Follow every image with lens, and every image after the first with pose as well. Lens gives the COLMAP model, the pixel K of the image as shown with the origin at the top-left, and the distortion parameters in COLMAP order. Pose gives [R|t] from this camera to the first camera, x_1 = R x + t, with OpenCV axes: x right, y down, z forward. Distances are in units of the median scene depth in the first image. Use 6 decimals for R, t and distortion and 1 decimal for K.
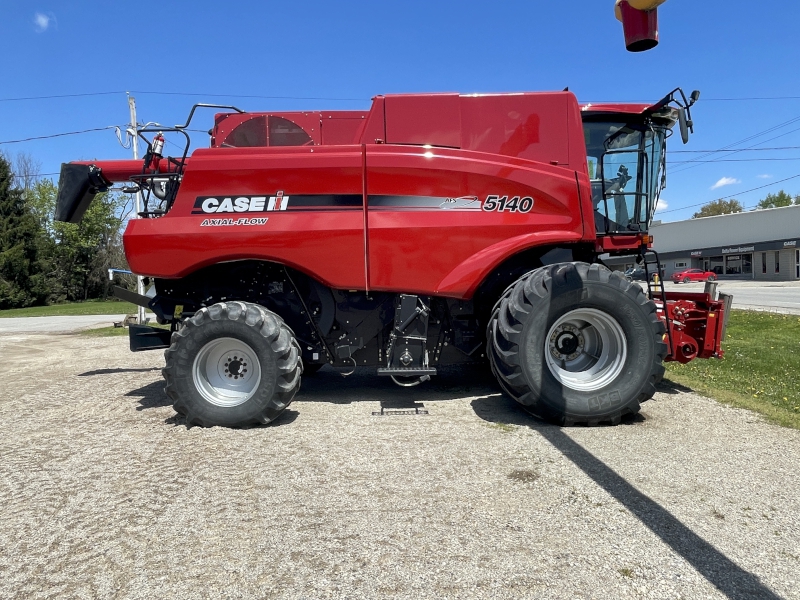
lens RADIAL K [[564.4, 0, 393.7], [0, 564.4, 294.6], [0, 0, 1]] dist [-0.011711, -0.006828]
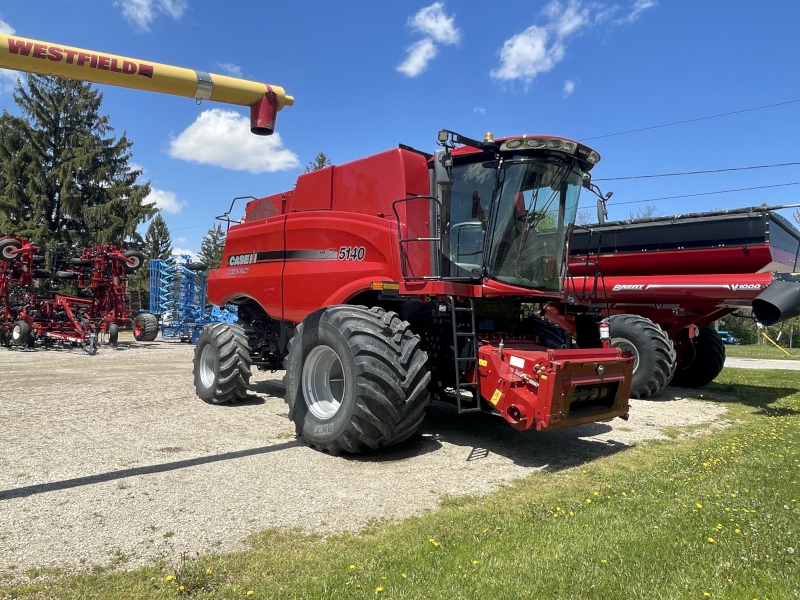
lens RADIAL K [[564.4, 0, 396.3], [0, 564.4, 306.4], [0, 0, 1]] dist [-0.011711, -0.006828]
pose [[0.651217, 0.038065, -0.757937, 1.165964], [-0.072859, 0.997264, -0.012515, -0.045644], [0.755386, 0.063373, 0.652208, 0.327486]]
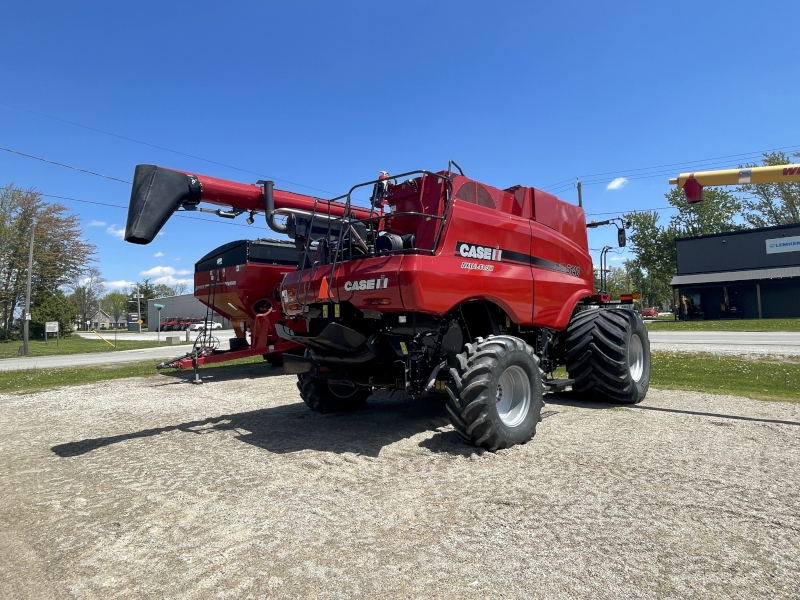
lens RADIAL K [[450.5, 0, 397.7], [0, 450.5, 294.9], [0, 0, 1]] dist [-0.011355, -0.001395]
pose [[0.720961, 0.044372, 0.691553, -1.037284], [0.019729, 0.996229, -0.084489, 0.003555], [-0.692695, 0.074557, 0.717367, 0.452758]]
